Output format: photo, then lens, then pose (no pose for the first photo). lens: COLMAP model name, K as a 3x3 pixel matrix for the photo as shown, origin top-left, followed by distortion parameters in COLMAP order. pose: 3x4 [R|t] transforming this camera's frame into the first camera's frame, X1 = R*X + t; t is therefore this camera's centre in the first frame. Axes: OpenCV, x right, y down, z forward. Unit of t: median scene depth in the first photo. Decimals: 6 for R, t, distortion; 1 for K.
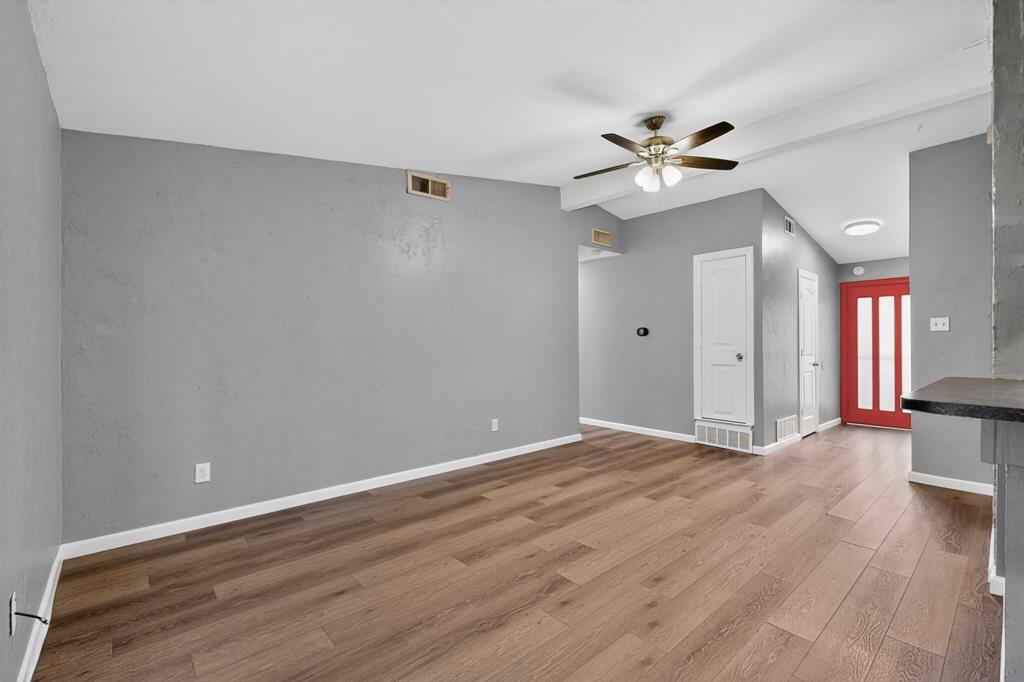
lens RADIAL K [[445.6, 0, 512.9], [0, 445.6, 340.8], [0, 0, 1]] dist [0.000843, 0.000401]
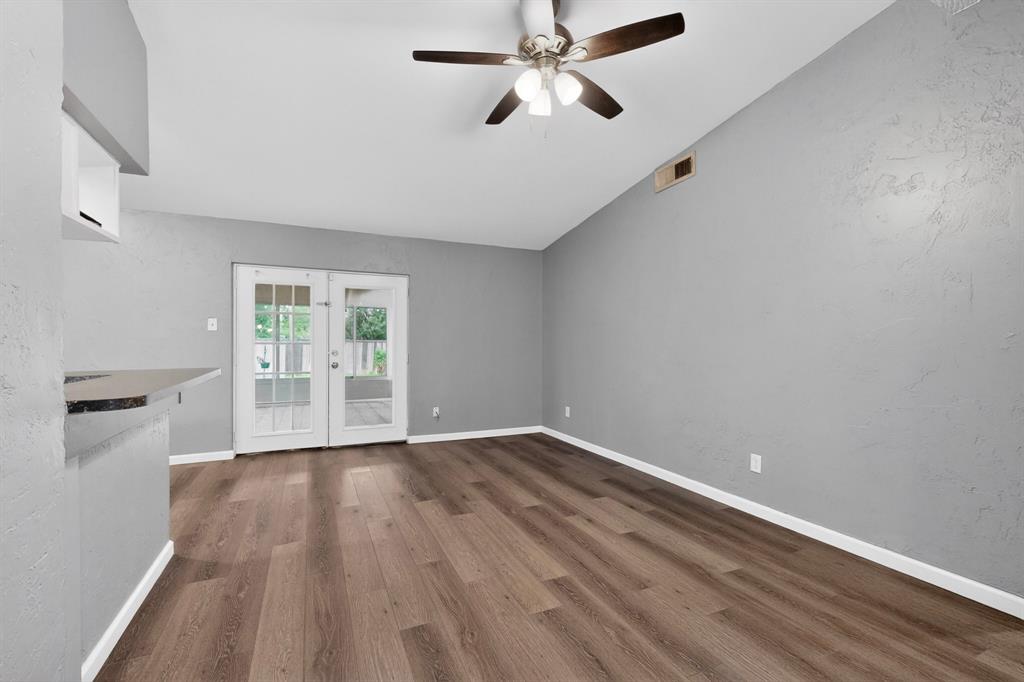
lens RADIAL K [[445.6, 0, 512.9], [0, 445.6, 340.8], [0, 0, 1]] dist [0.000843, 0.000401]
pose [[-0.292706, 0.000204, -0.956203, 0.939132], [0.003296, 0.999994, -0.000795, 0.004036], [0.956197, -0.003384, -0.292705, 1.112433]]
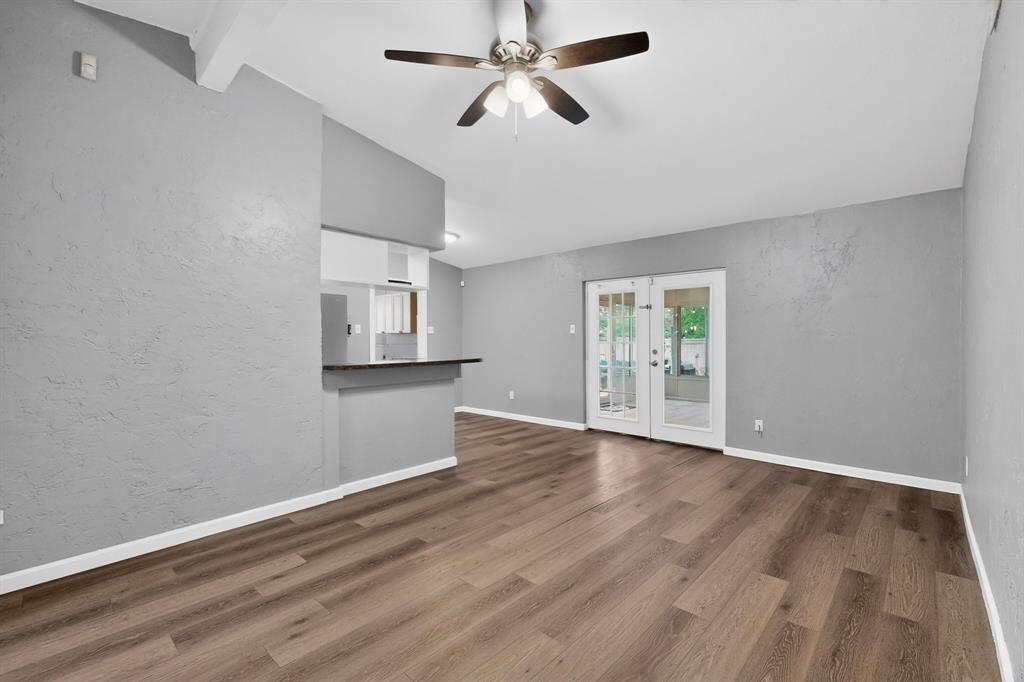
lens RADIAL K [[445.6, 0, 512.9], [0, 445.6, 340.8], [0, 0, 1]] dist [0.000843, 0.000401]
pose [[-0.994689, 0.000771, -0.102927, 0.385052], [0.001286, 0.999987, -0.004930, 0.008641], [0.102921, -0.005036, -0.994677, 1.619567]]
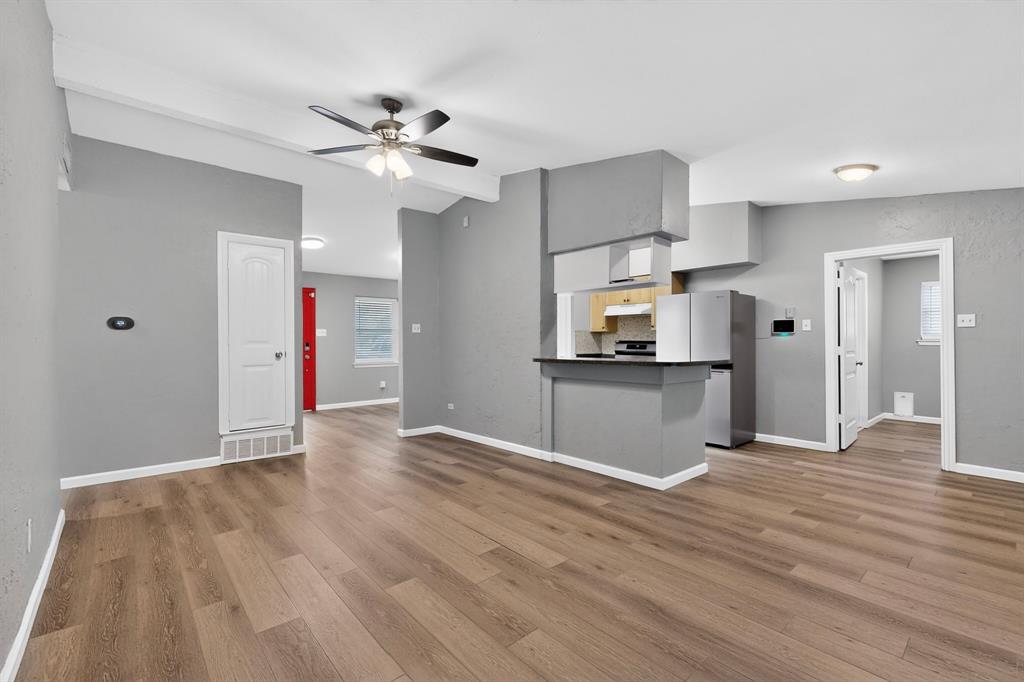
lens RADIAL K [[445.6, 0, 512.9], [0, 445.6, 340.8], [0, 0, 1]] dist [0.000843, 0.000401]
pose [[0.003297, 0.002143, 0.999992, -0.601182], [-0.003481, 0.999992, -0.002131, 0.008255], [-0.999989, -0.003474, 0.003305, 0.718542]]
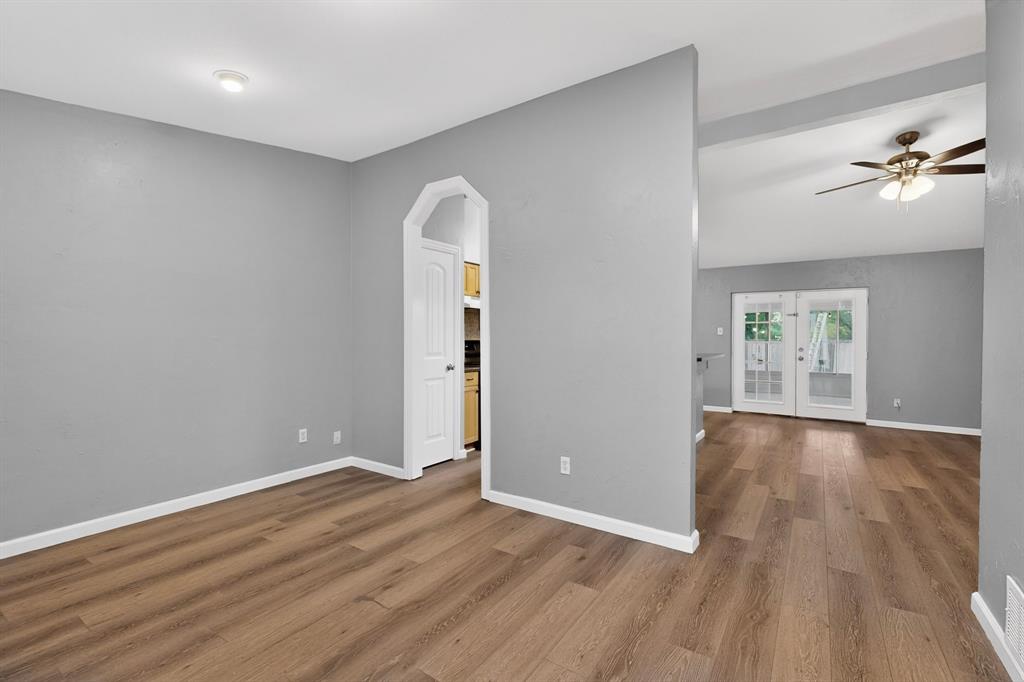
lens RADIAL K [[450.5, 0, 509.1], [0, 450.5, 340.6], [0, 0, 1]] dist [0.000699, -0.000700]
pose [[-0.970204, -0.004216, -0.242251, 1.483423], [-0.003388, 0.999987, -0.003835, 0.011983], [0.242264, -0.002900, -0.970206, 1.776556]]
